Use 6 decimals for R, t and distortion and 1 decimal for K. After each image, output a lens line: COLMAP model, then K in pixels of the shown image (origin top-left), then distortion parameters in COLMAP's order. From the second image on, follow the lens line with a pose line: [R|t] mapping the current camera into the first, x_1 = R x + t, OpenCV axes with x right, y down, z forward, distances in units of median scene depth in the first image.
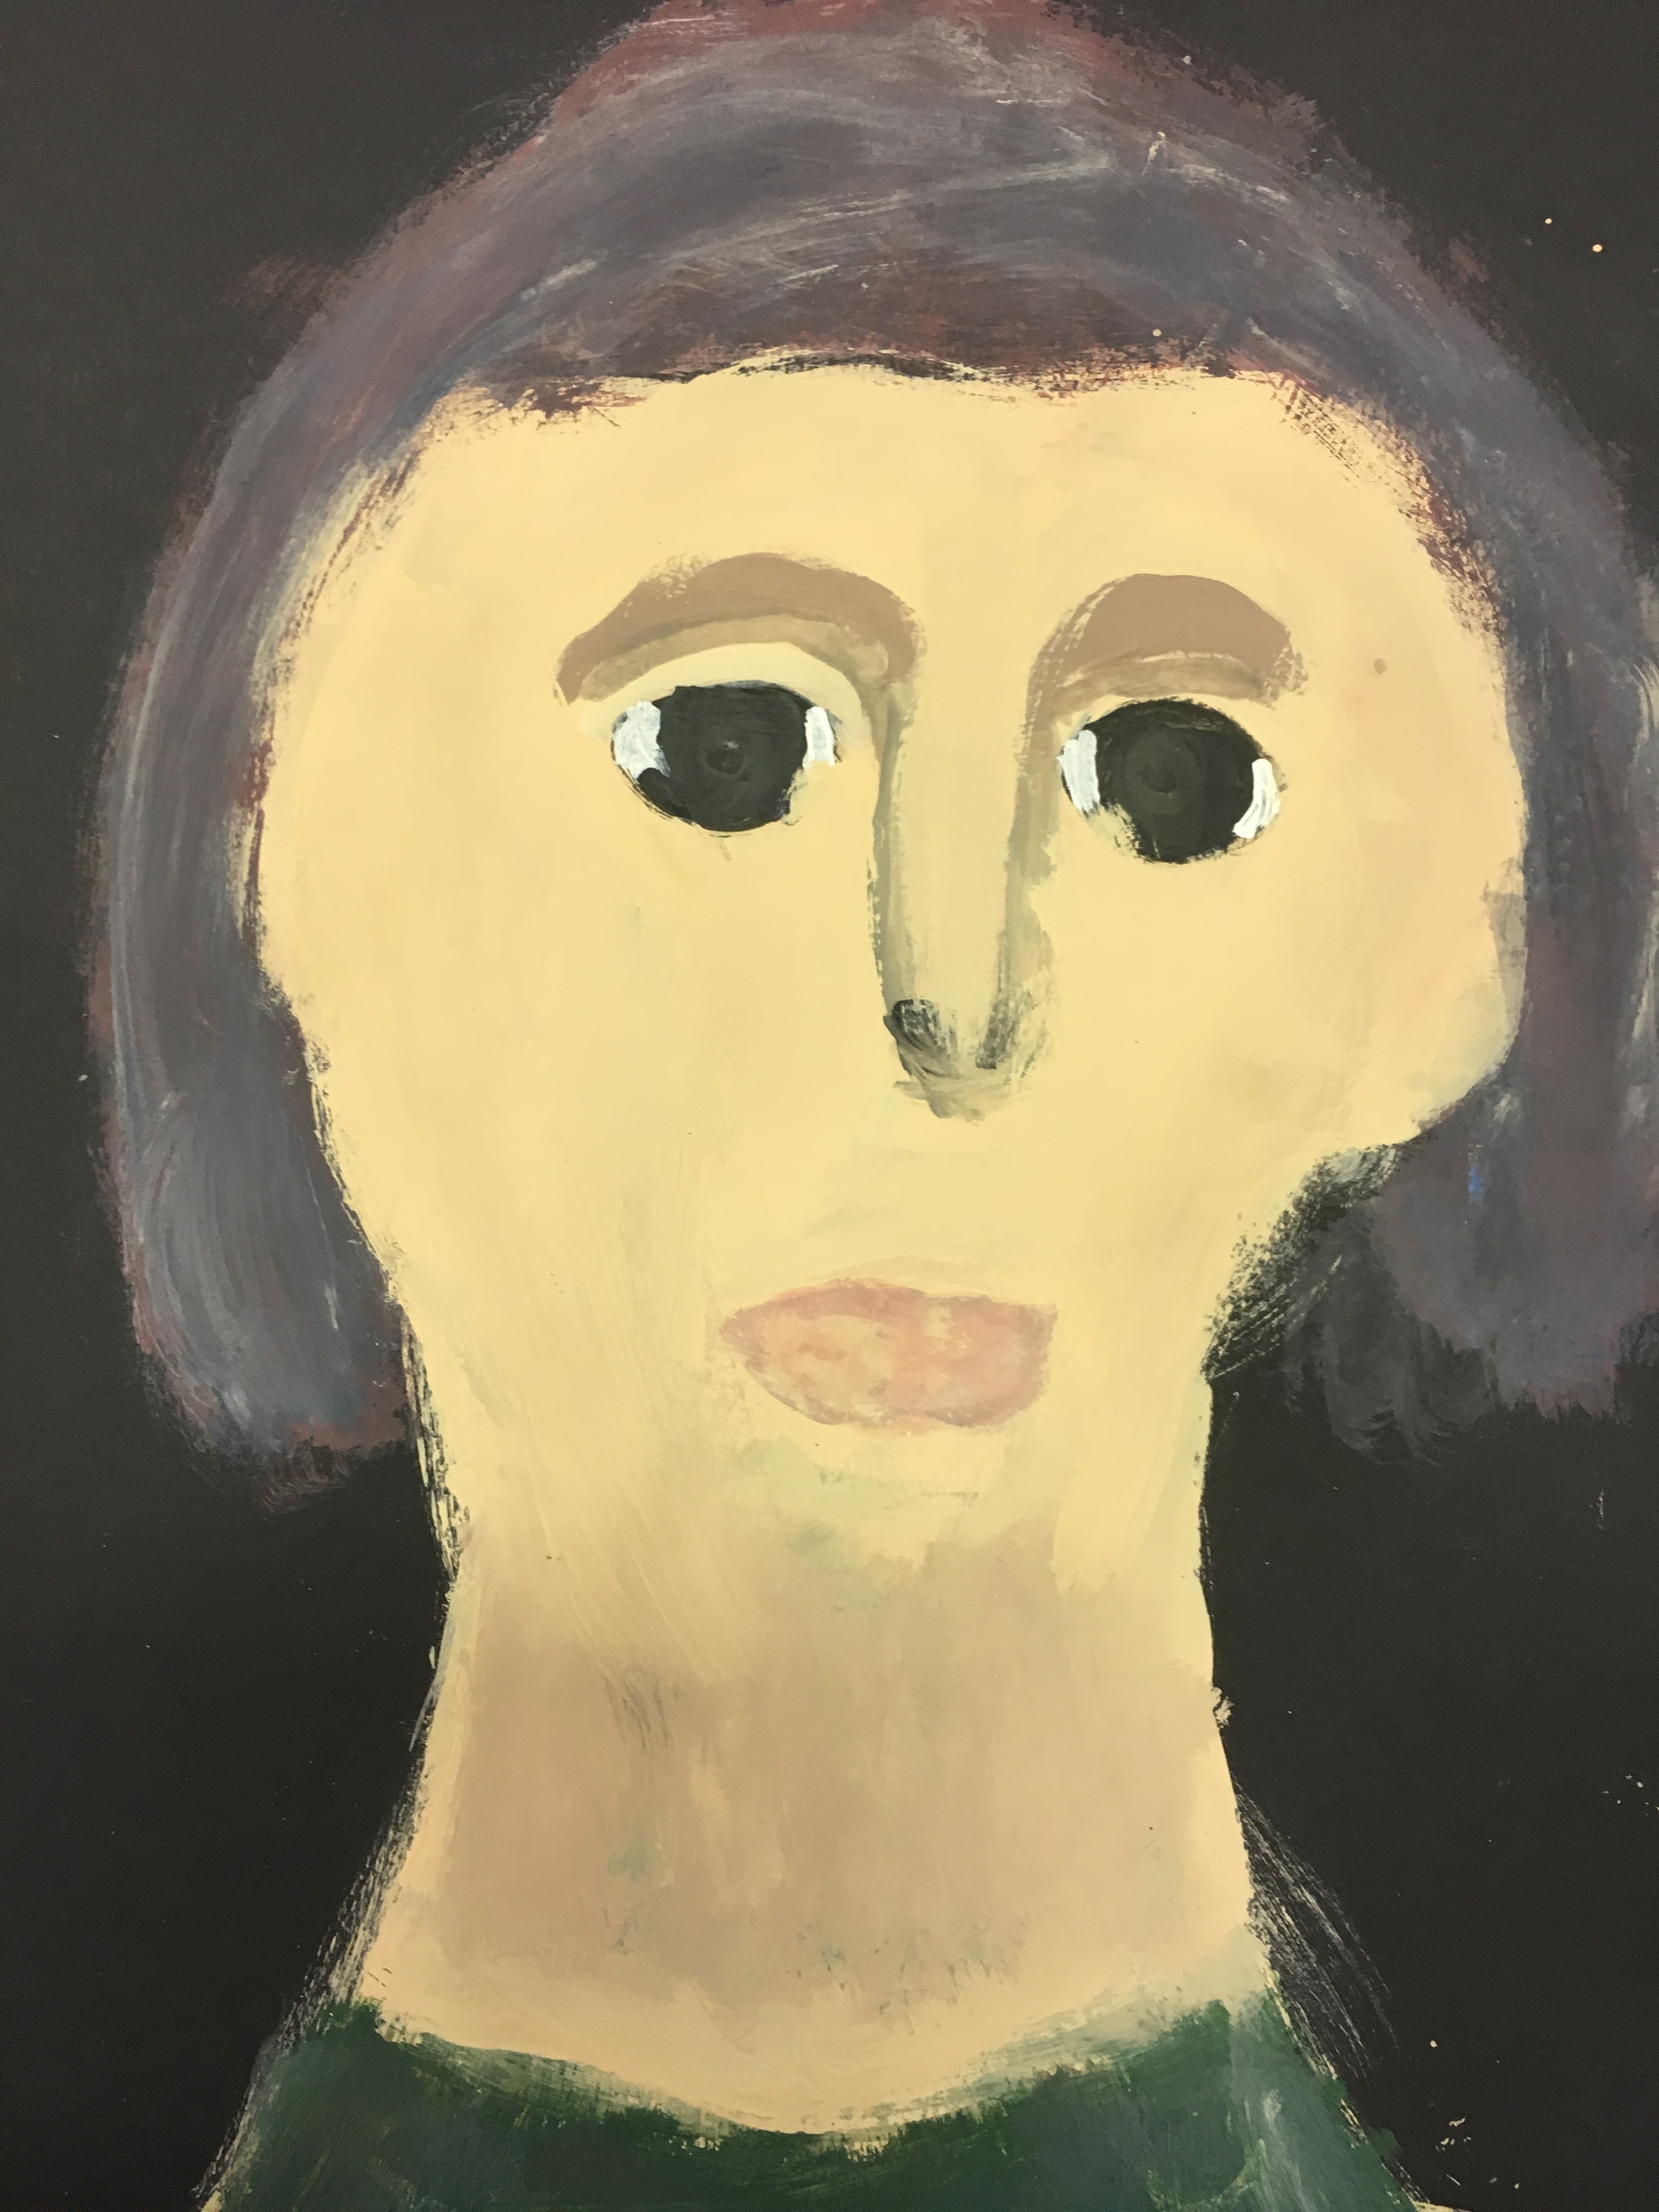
lens RADIAL K [[1824.0, 0, 833.0], [0, 1824.0, 1105.3], [0, 0, 1]] dist [0.062552, -0.074777]
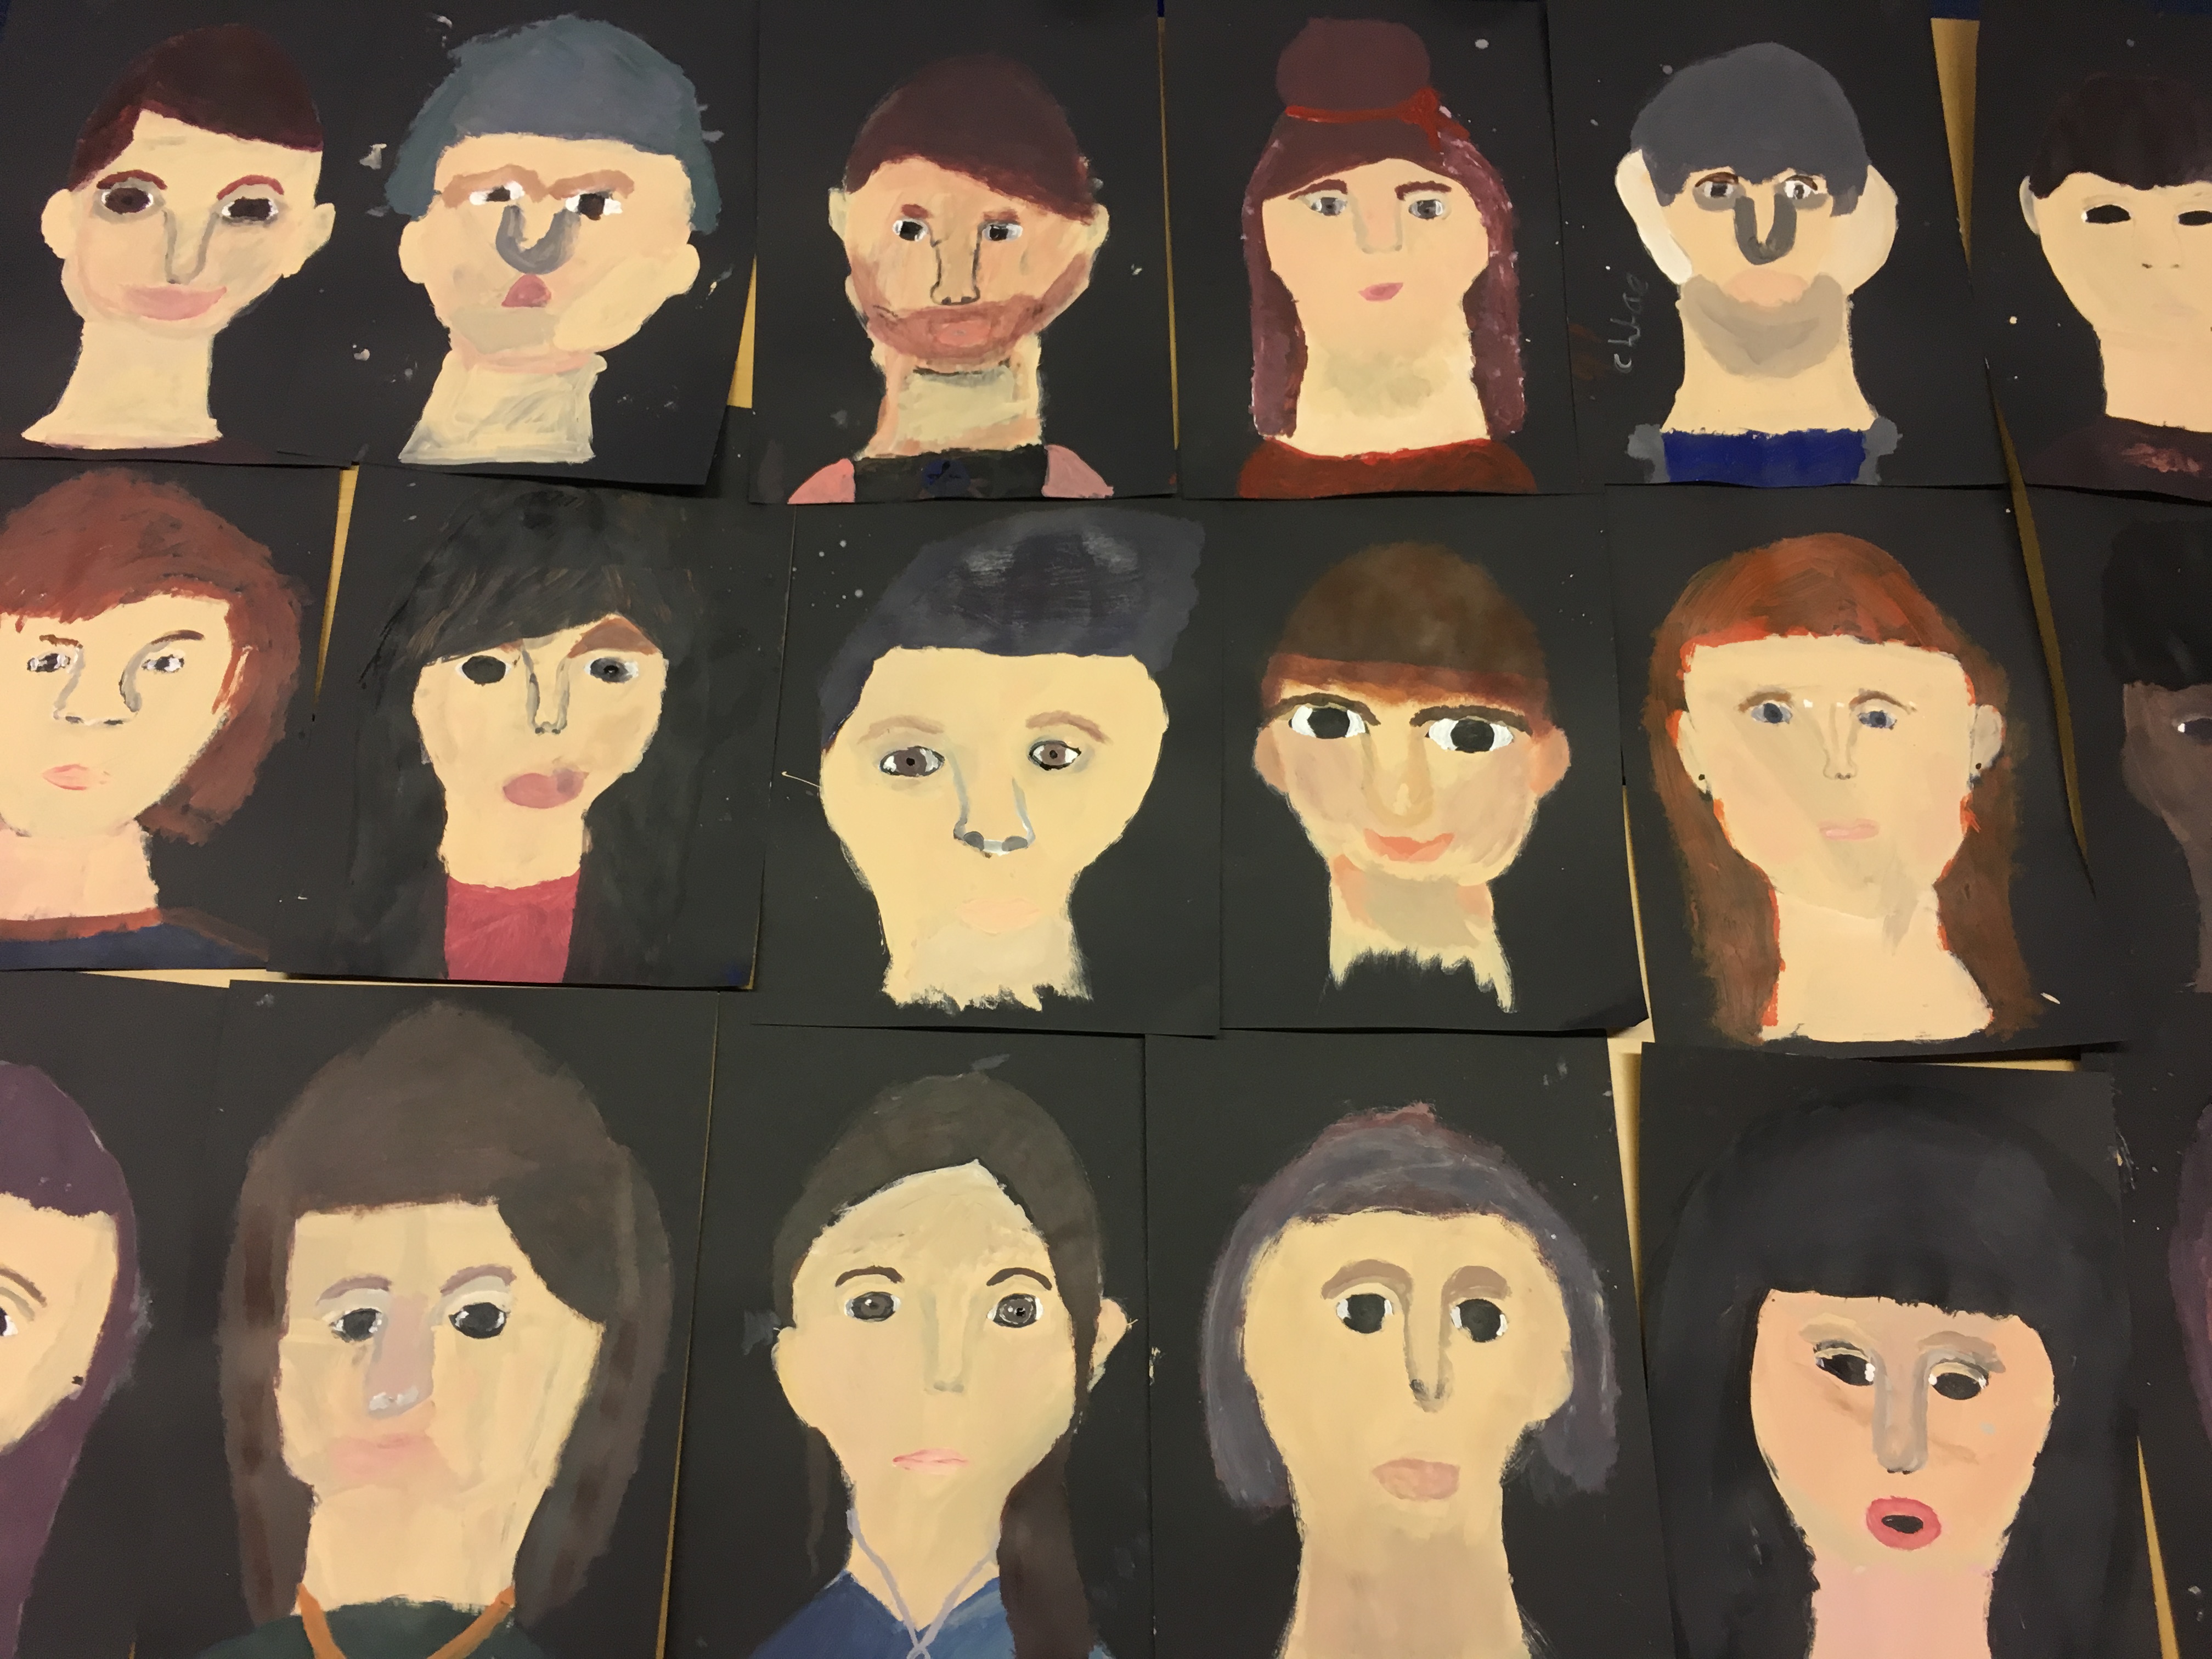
lens RADIAL K [[1824.0, 0, 1114.2], [0, 1824.0, 837.6], [0, 0, 1]] dist [0.062552, -0.074777]
pose [[0.998488, 0.009752, 0.054105, -0.806432], [0.007210, 0.952409, -0.304737, 0.027537], [-0.054502, 0.304666, 0.950898, -2.957000]]
